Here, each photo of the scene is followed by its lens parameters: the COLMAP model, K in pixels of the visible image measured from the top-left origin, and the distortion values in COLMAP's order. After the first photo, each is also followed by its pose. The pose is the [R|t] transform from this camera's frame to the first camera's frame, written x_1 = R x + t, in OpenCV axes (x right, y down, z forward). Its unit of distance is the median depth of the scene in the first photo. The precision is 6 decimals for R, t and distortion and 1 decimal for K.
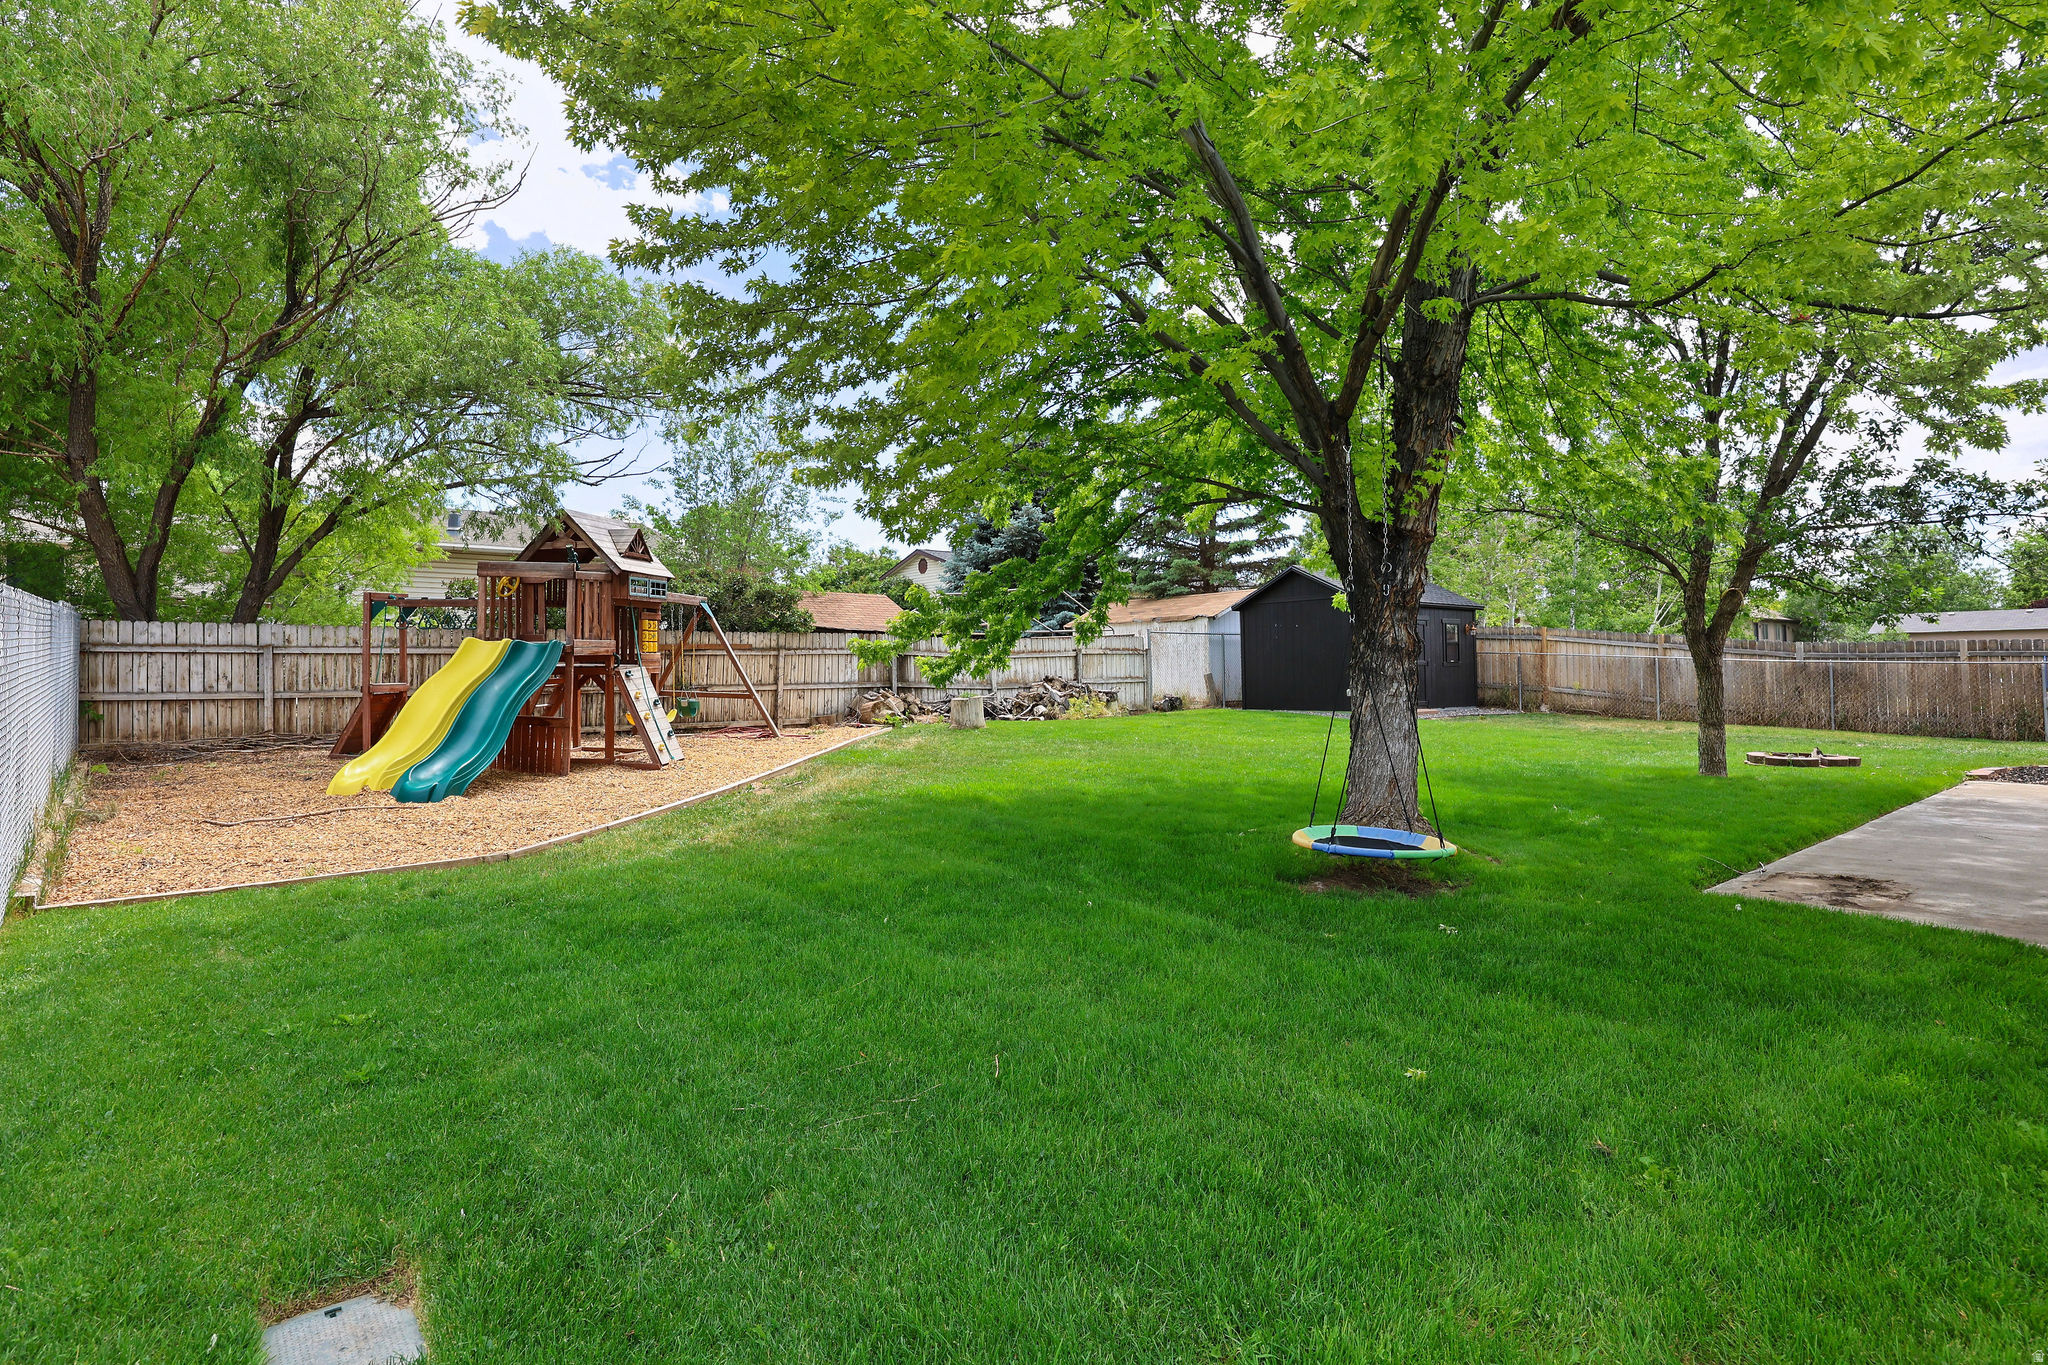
lens RADIAL K [[1063.6, 0, 1024.1], [0, 1063.6, 678.4], [0, 0, 1]] dist [0.000532, 0.000044]
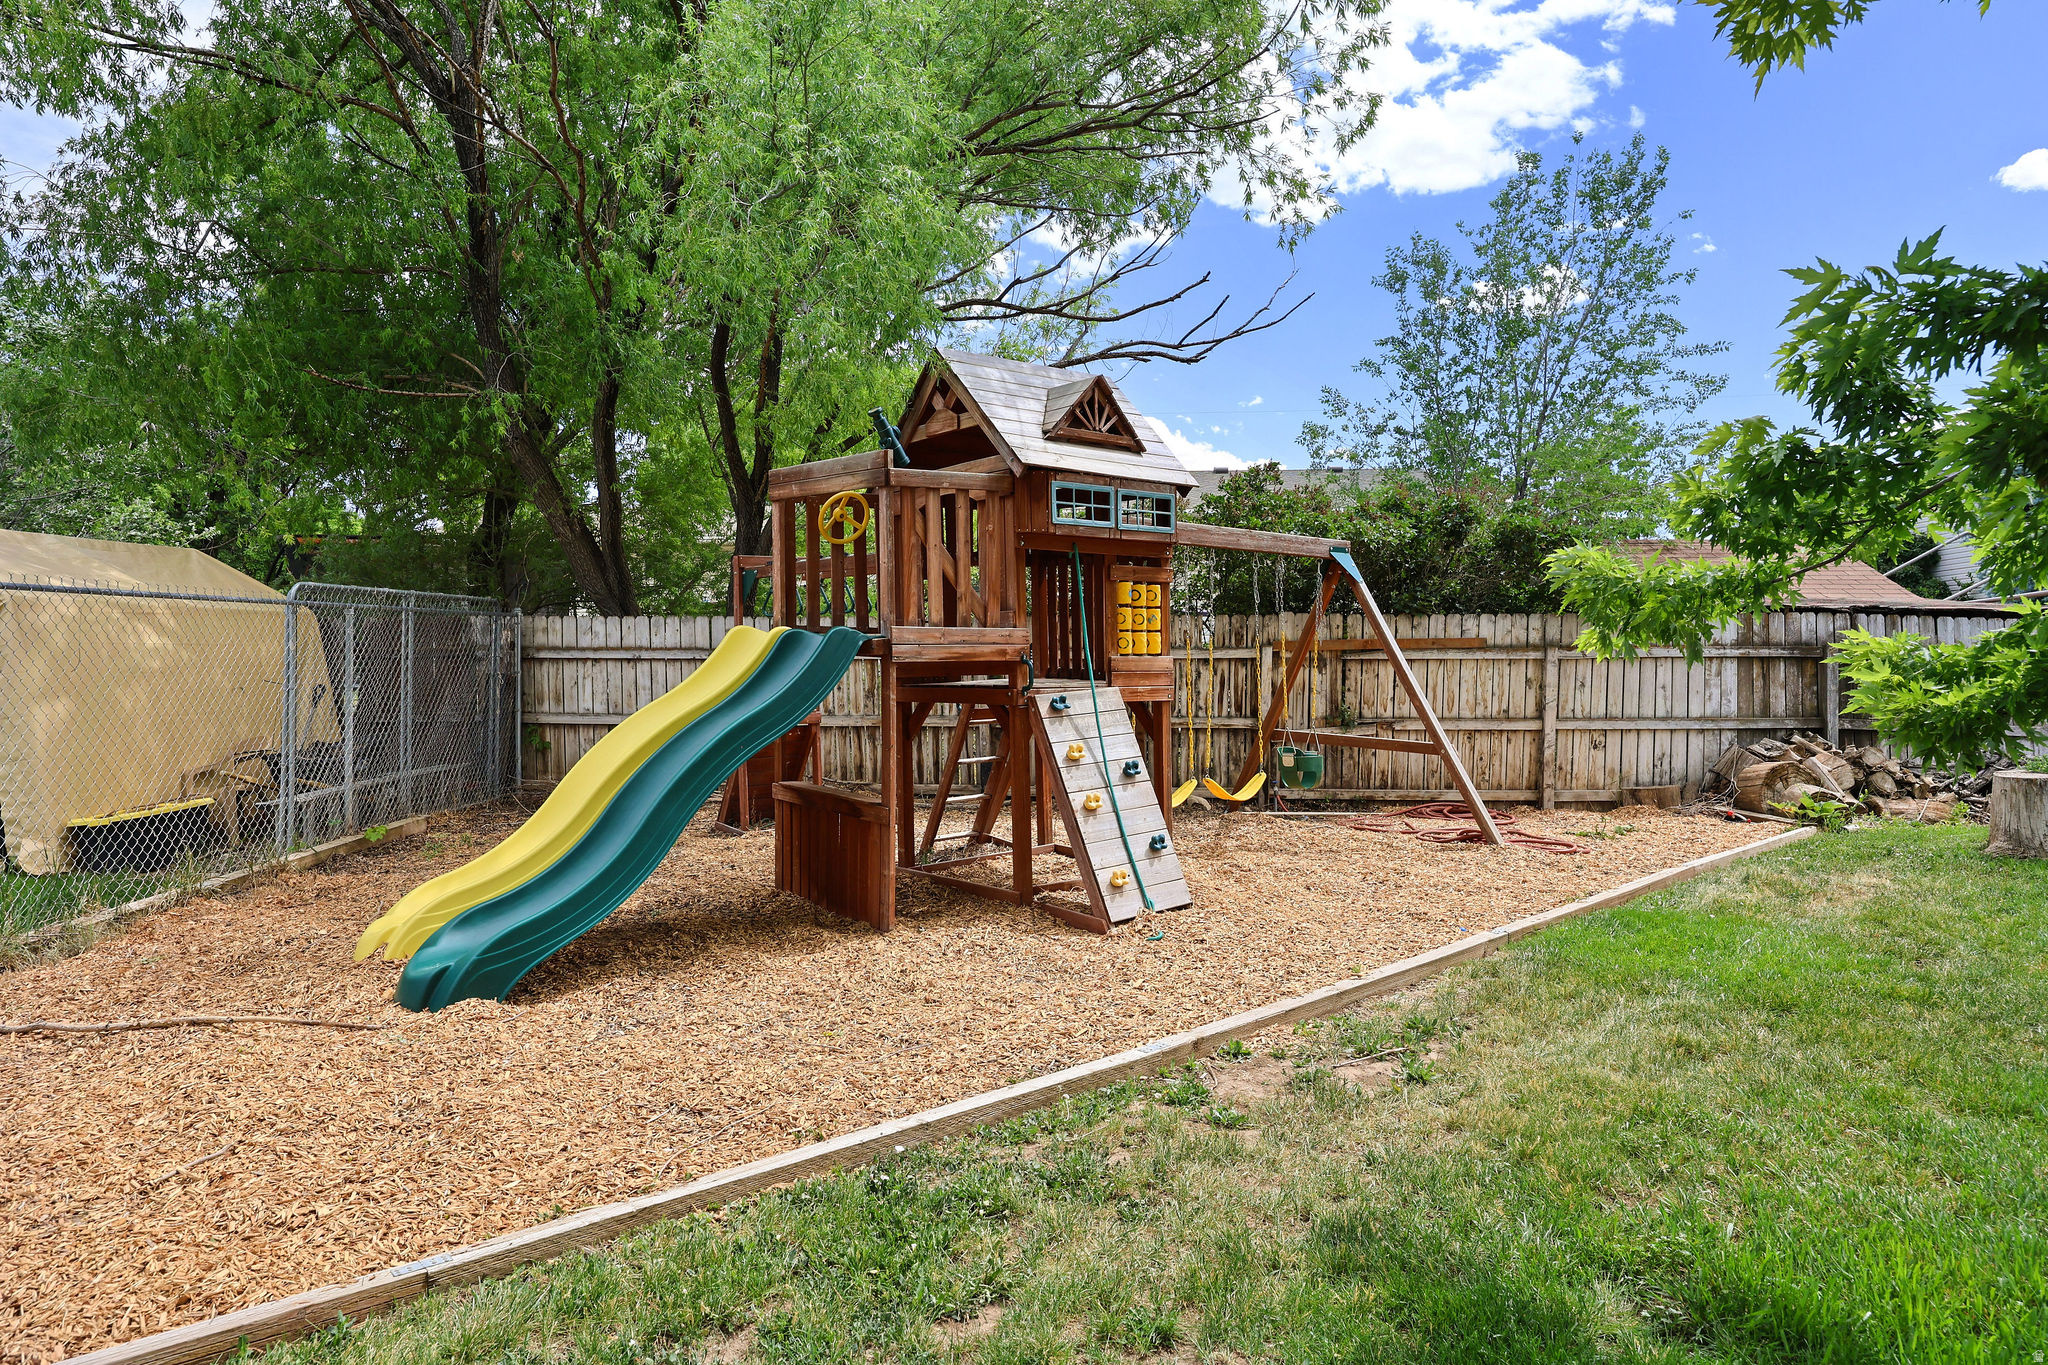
lens RADIAL K [[1241.0, 0, 1020.5], [0, 1241.0, 691.5], [0, 0, 1]] dist [0.003692, 0.000837]
pose [[0.740786, 0.014773, -0.671579, -0.030580], [-0.011501, 0.999891, 0.009308, -0.011298], [0.671643, 0.000829, 0.740875, 0.481763]]
